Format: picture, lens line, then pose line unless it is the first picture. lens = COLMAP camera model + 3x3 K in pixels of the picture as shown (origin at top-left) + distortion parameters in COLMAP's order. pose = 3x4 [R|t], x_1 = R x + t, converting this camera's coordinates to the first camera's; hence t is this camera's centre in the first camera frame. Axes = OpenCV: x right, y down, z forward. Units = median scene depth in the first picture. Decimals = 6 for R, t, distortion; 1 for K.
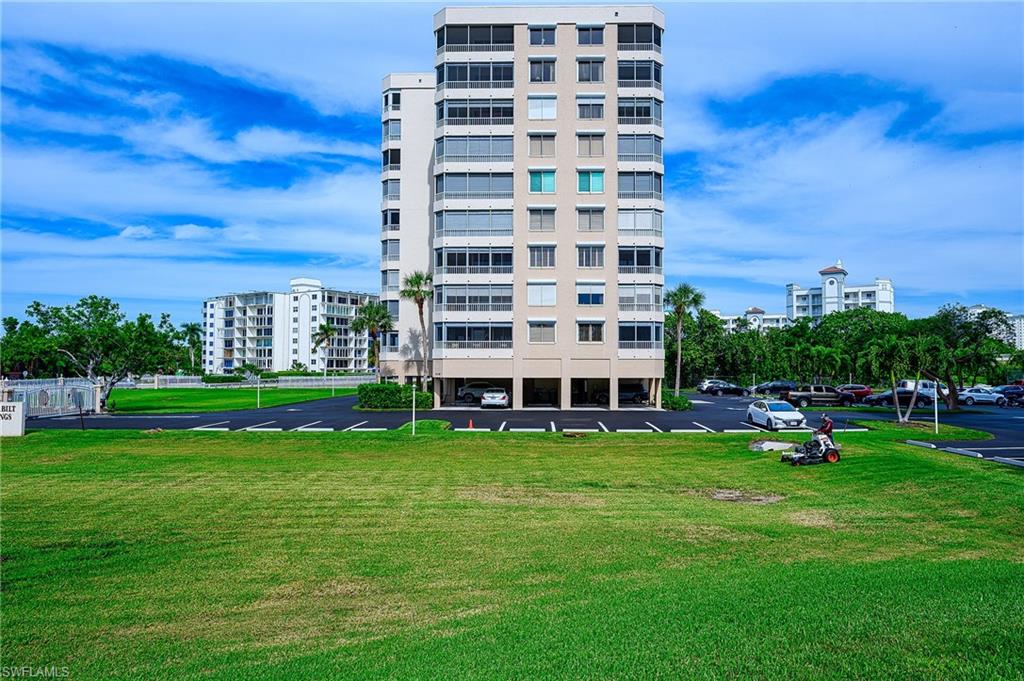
lens RADIAL K [[660.1, 0, 512.0], [0, 660.1, 340.5], [0, 0, 1]] dist [0.004168, 0.000056]
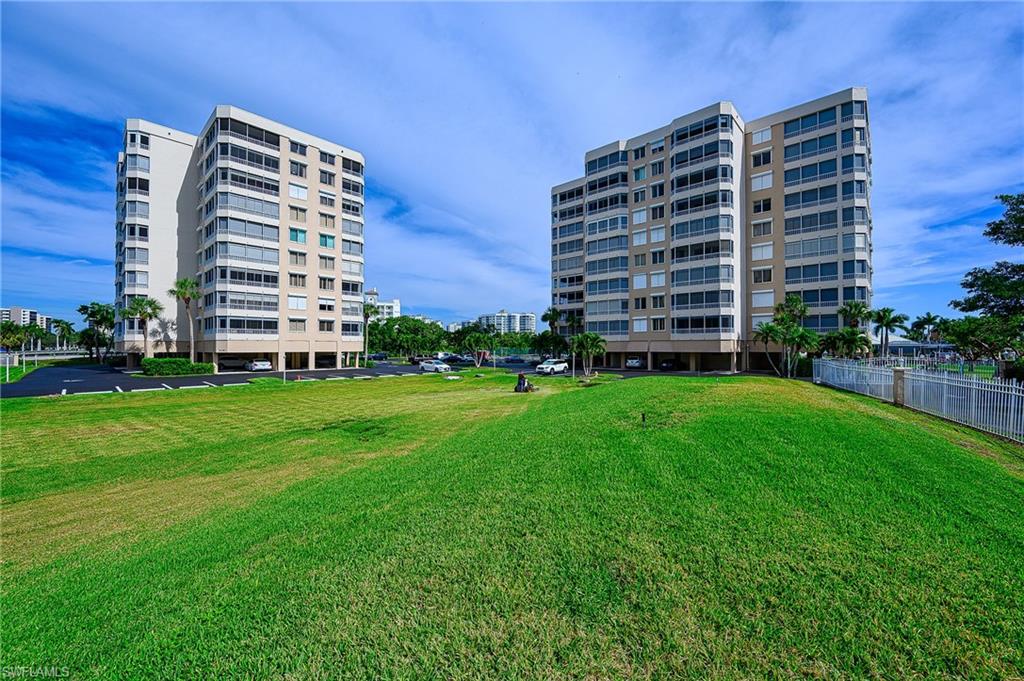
lens RADIAL K [[406.9, 0, 512.0], [0, 406.9, 340.5], [0, 0, 1]] dist [0.001793, -0.000094]
pose [[0.669570, 0.010201, 0.742679, -0.357908], [-0.029345, 0.999488, 0.012728, -0.002626], [-0.742169, -0.030316, 0.669527, -0.112016]]
